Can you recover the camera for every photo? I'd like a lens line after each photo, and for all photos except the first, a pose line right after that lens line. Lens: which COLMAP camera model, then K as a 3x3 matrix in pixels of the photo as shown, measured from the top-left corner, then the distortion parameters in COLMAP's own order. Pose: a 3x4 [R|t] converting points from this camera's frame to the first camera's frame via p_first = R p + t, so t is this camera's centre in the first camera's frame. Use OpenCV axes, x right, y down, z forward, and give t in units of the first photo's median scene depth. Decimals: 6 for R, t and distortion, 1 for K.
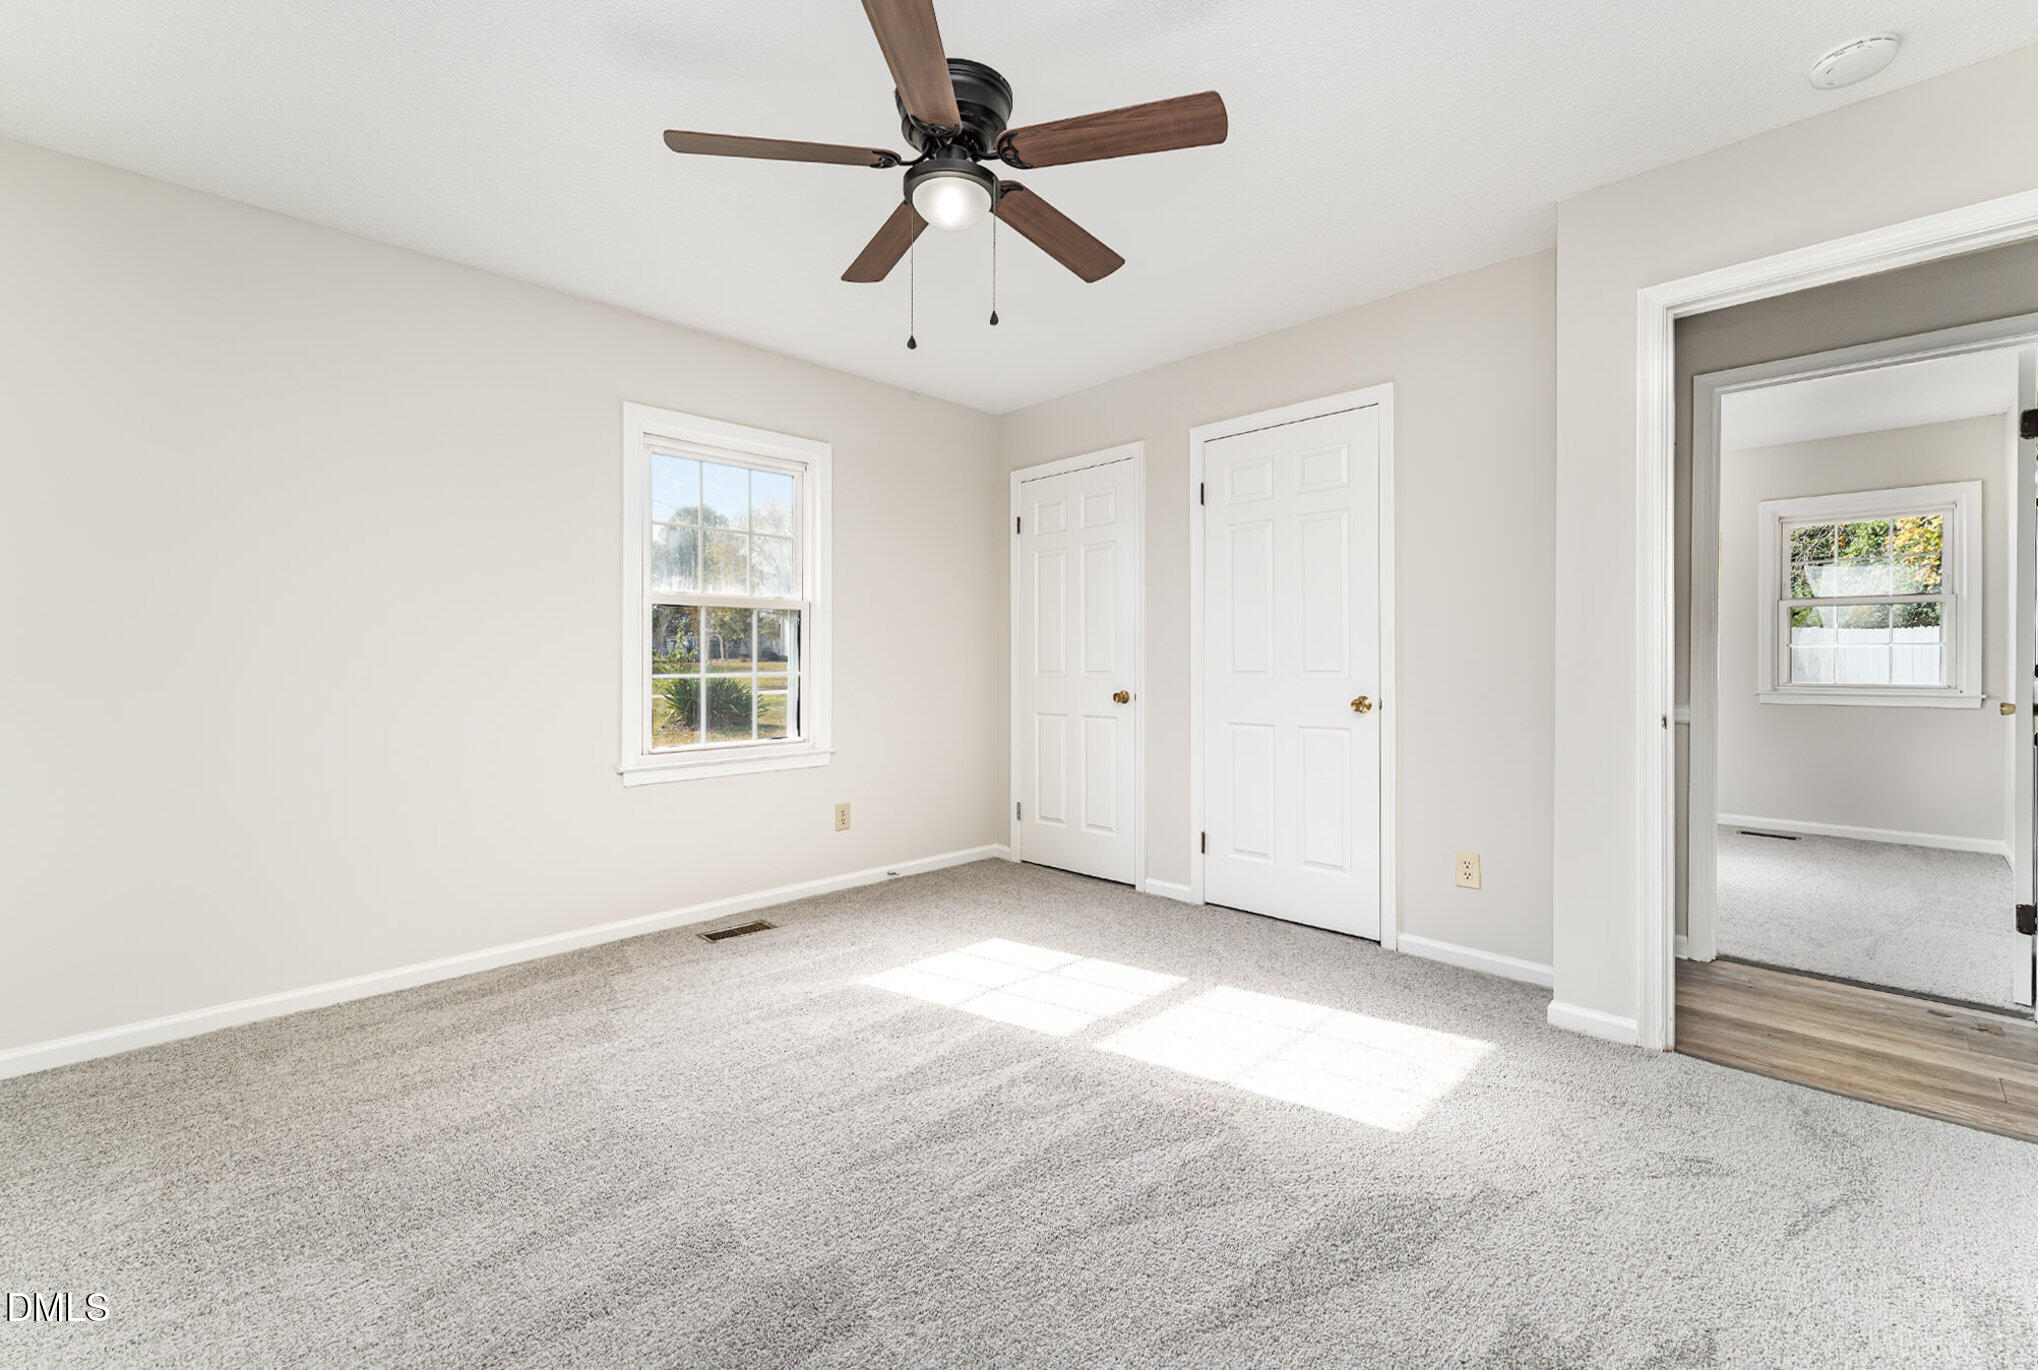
lens RADIAL K [[846.2, 0, 1018.0], [0, 846.2, 662.8], [0, 0, 1]] dist [-0.000965, -0.000106]
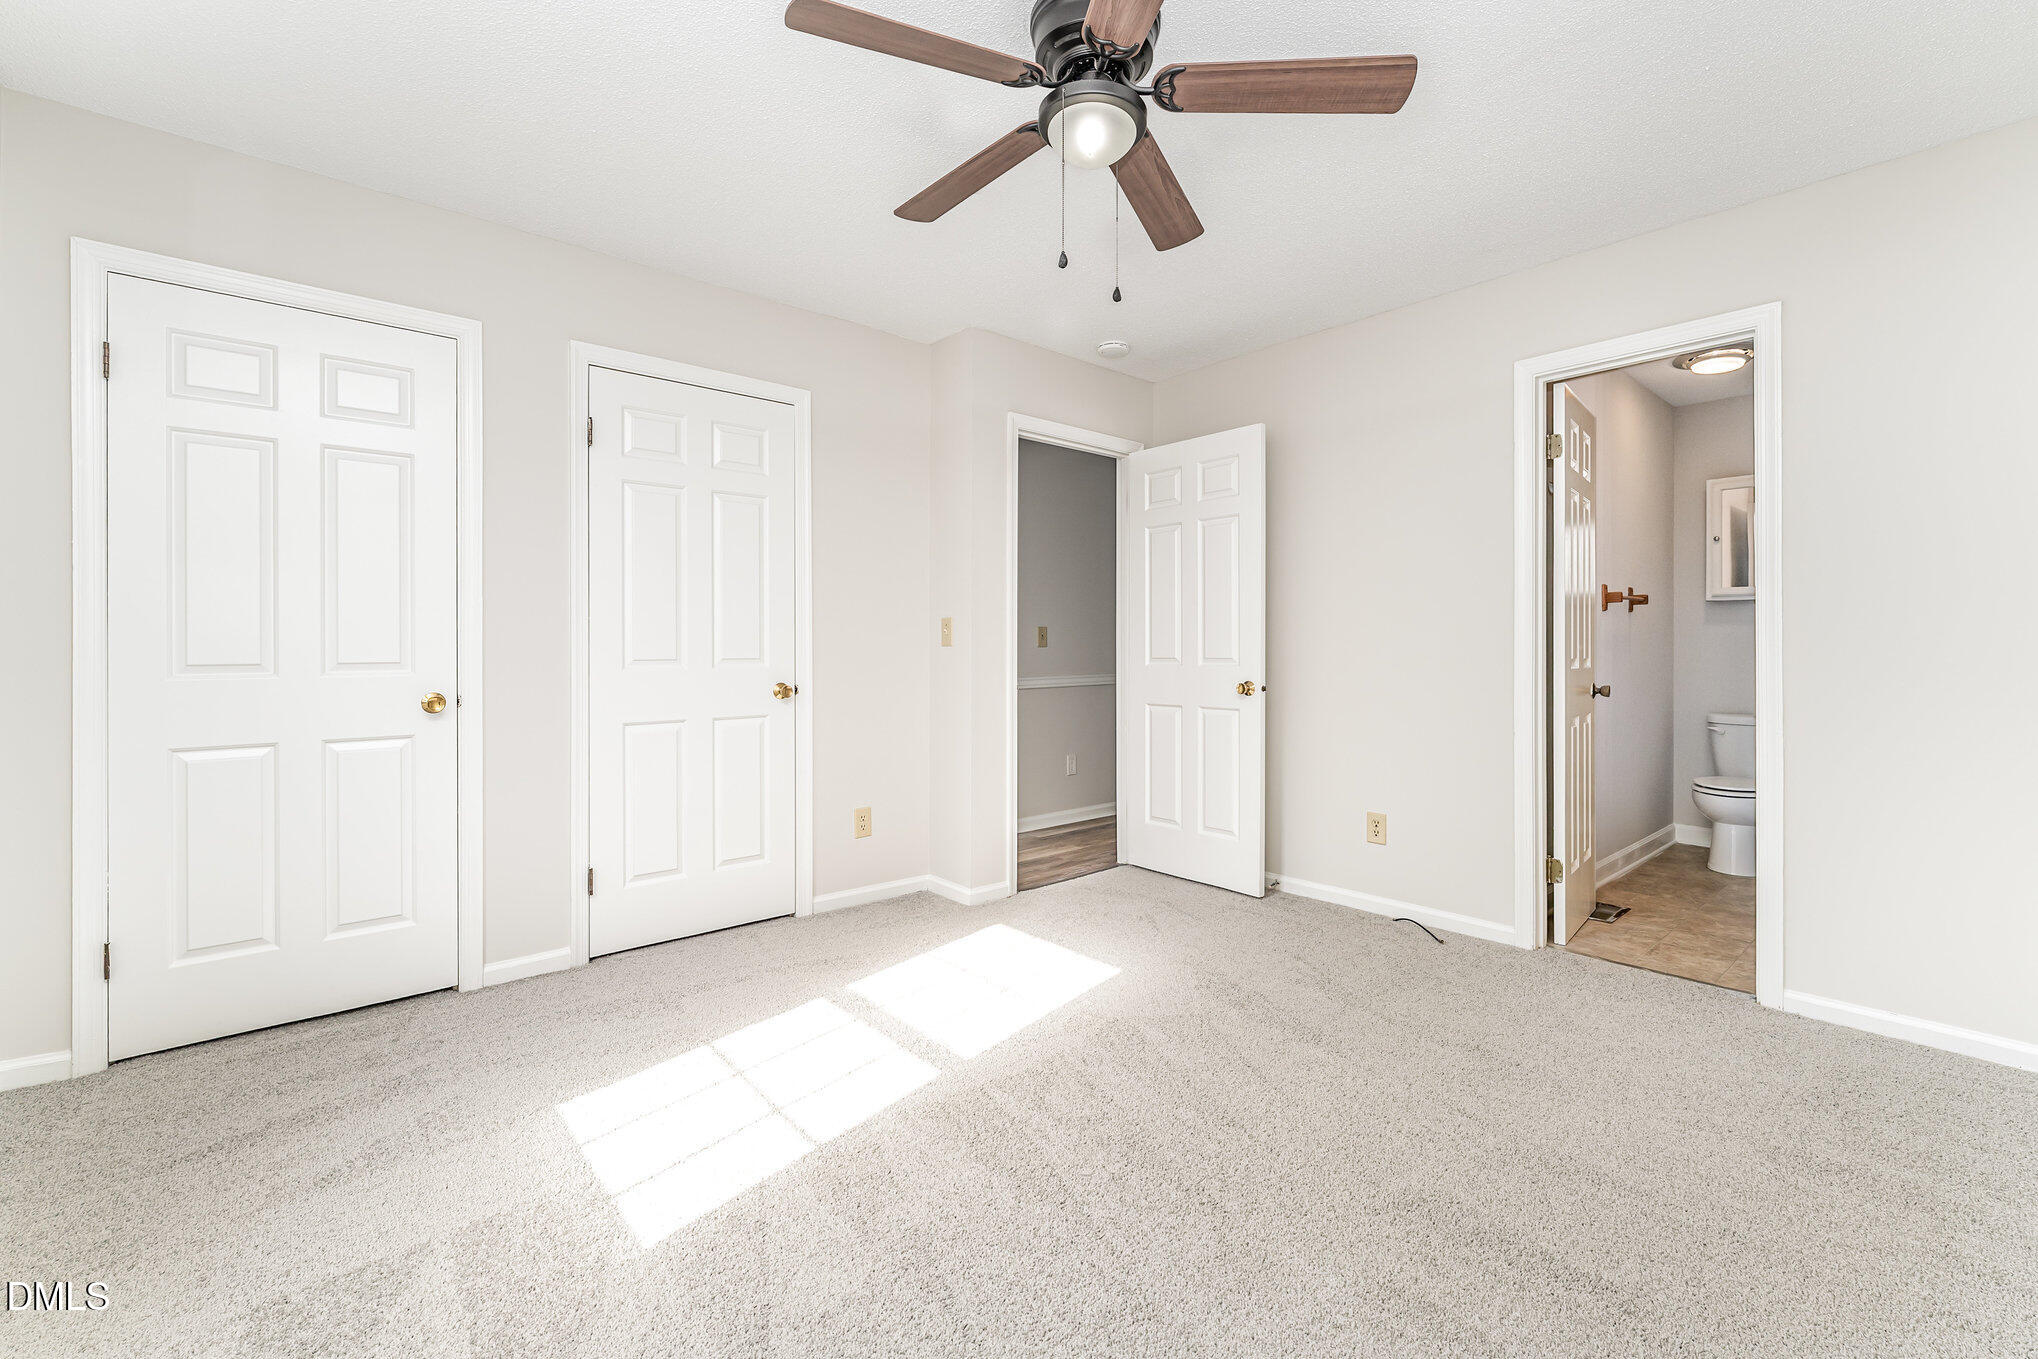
lens RADIAL K [[875.5, 0, 1008.4], [0, 875.5, 654.2], [0, 0, 1]] dist [-0.000248, -0.000239]
pose [[0.069202, -0.005293, 0.997589, -0.654655], [0.001969, 0.999985, 0.005169, -0.000274], [-0.997601, 0.001607, 0.069211, 0.664625]]
